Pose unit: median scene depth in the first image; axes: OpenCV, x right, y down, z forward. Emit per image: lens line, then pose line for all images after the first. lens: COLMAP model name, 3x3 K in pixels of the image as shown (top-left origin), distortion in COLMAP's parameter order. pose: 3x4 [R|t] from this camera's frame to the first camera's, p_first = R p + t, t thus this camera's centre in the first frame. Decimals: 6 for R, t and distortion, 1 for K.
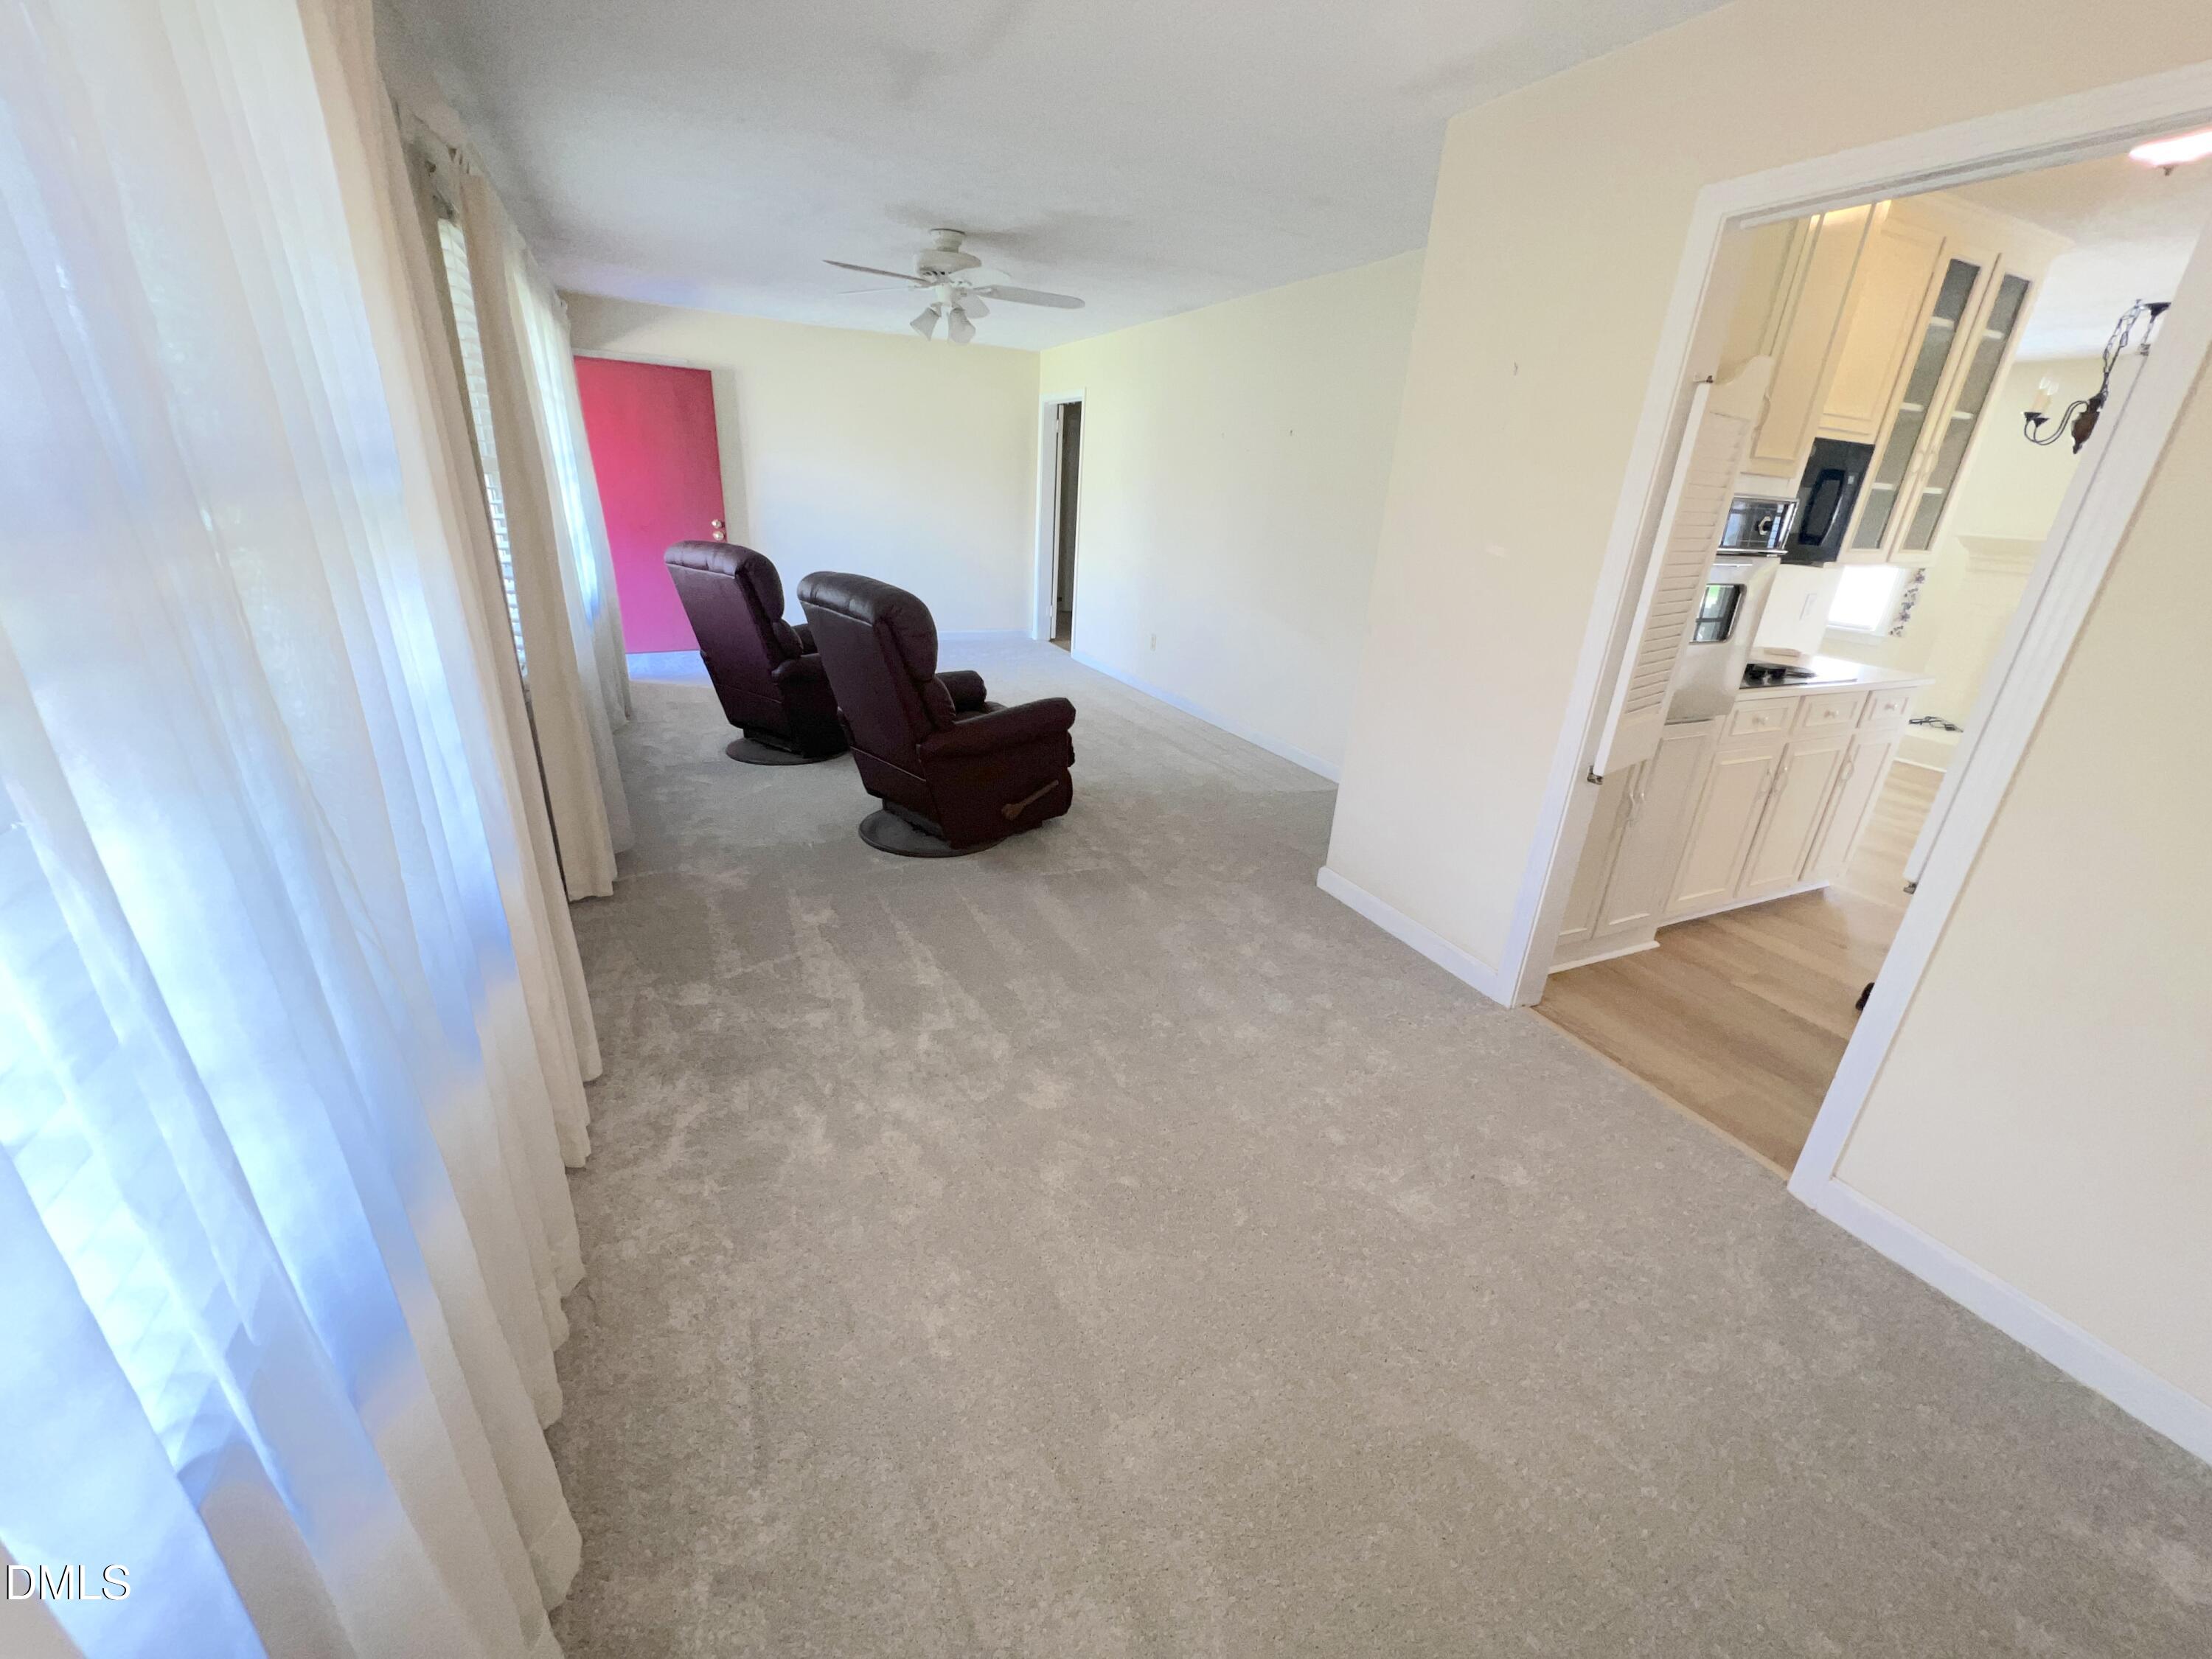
lens RADIAL K [[885.8, 0, 1100.2], [0, 885.8, 828.3], [0, 0, 1]] dist [-0.002535, -0.000039]
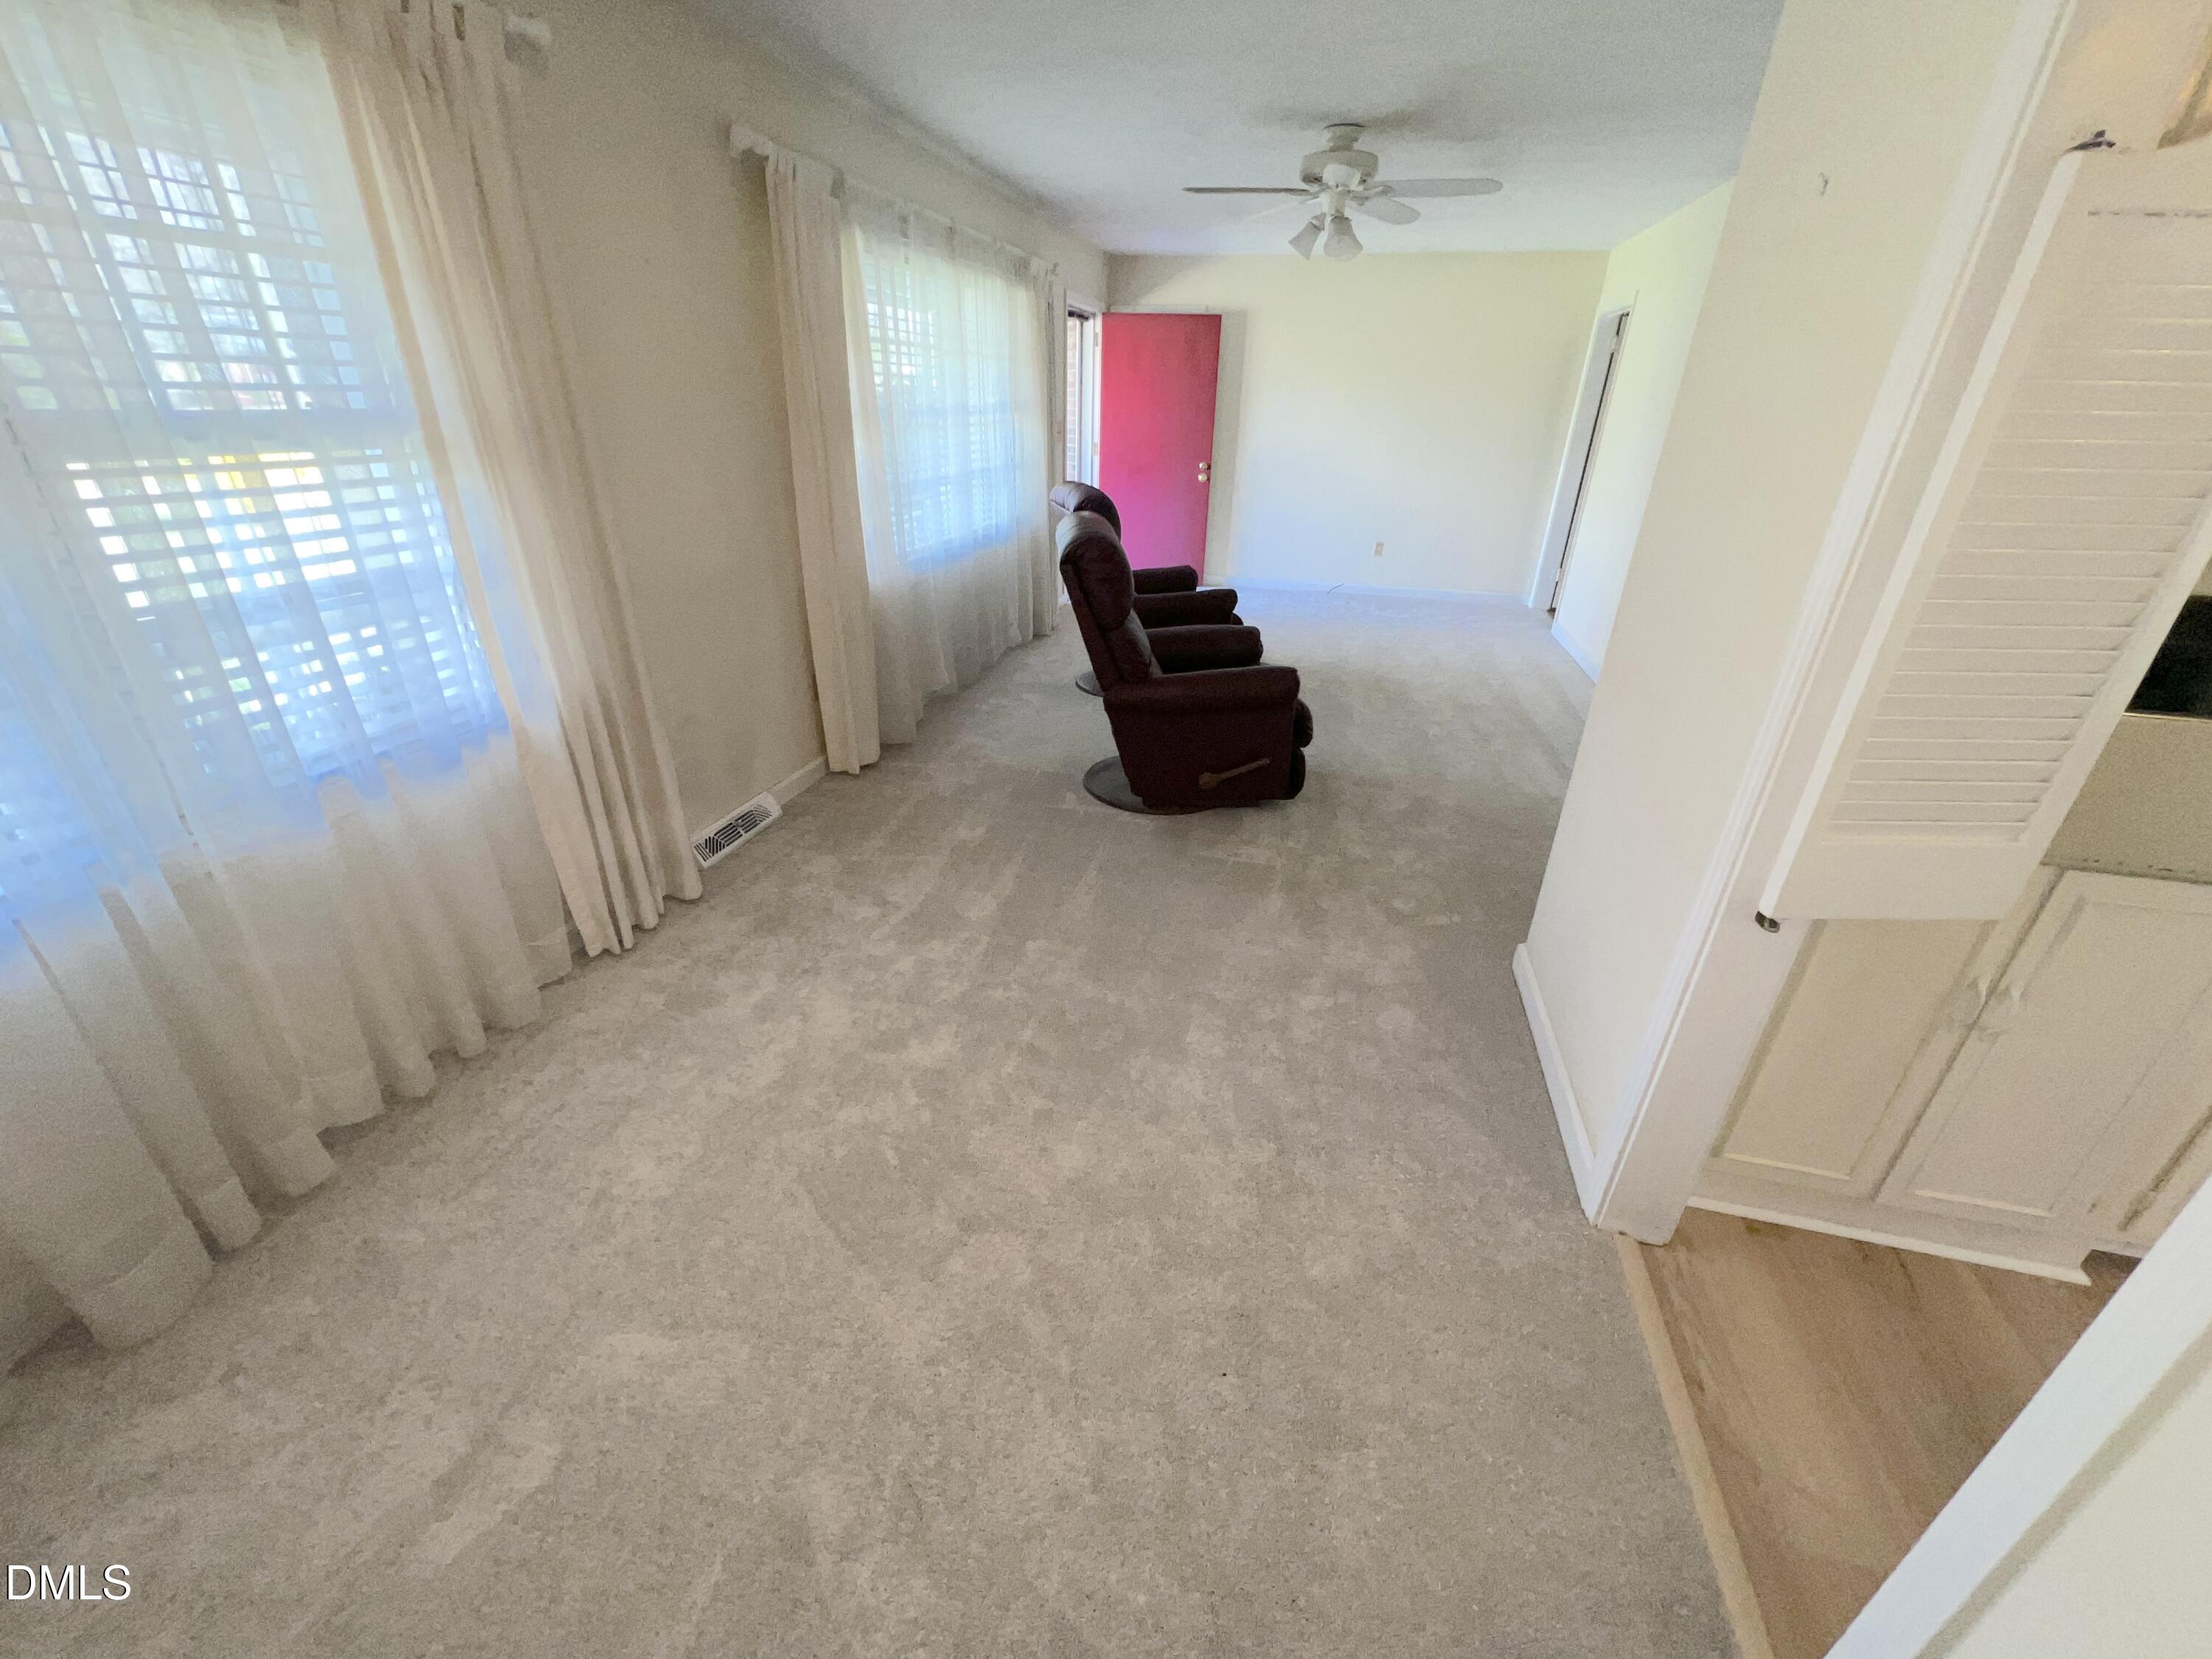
lens RADIAL K [[885.8, 0, 1100.2], [0, 885.8, 828.3], [0, 0, 1]] dist [-0.002535, -0.000039]
pose [[0.771305, 0.243174, -0.588180, 0.377870], [-0.210287, 0.969602, 0.125109, -0.064134], [0.600723, 0.027190, 0.798994, 0.193857]]
